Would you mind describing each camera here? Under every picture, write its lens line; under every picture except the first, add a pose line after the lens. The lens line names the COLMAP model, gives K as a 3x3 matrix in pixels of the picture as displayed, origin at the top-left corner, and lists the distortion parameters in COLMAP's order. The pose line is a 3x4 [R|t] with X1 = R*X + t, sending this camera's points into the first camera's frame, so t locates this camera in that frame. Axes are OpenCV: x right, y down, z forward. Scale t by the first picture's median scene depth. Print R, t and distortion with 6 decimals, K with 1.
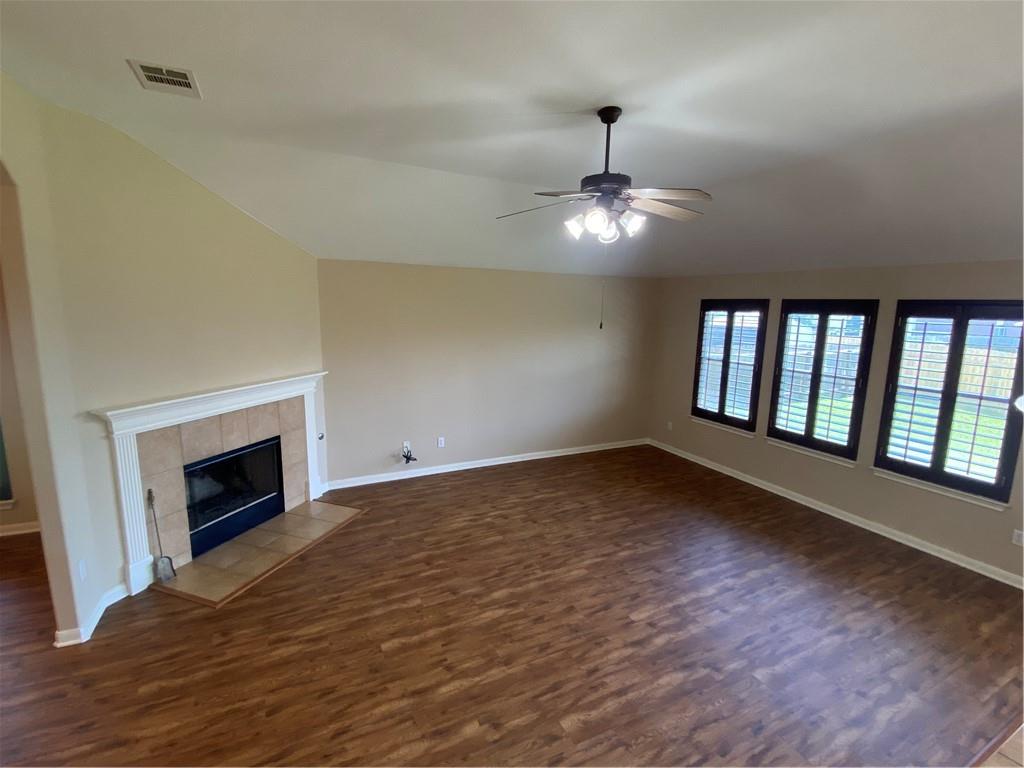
lens RADIAL K [[467.8, 0, 512.0], [0, 467.8, 384.0], [0, 0, 1]] dist [0.018270, -0.026227]
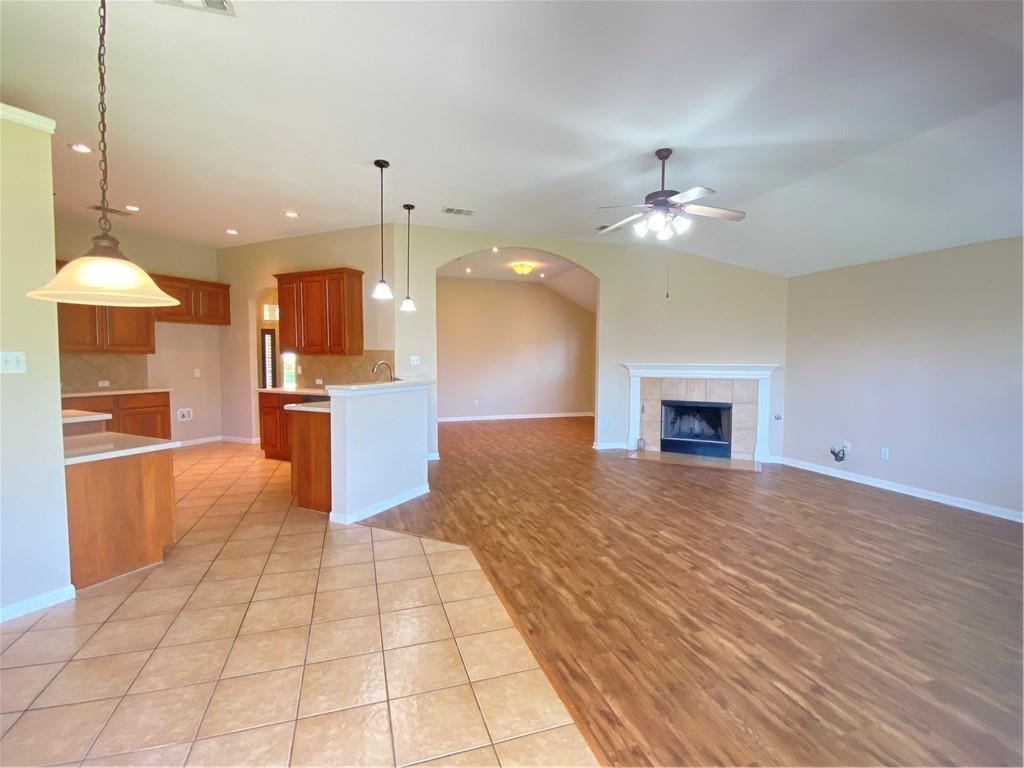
lens RADIAL K [[467.8, 0, 512.0], [0, 467.8, 384.0], [0, 0, 1]] dist [0.018270, -0.026227]
pose [[-0.120109, 0.039917, -0.991958, 1.236066], [-0.176523, 0.982410, 0.060906, 0.097330], [0.976941, 0.182418, -0.110950, 0.570737]]
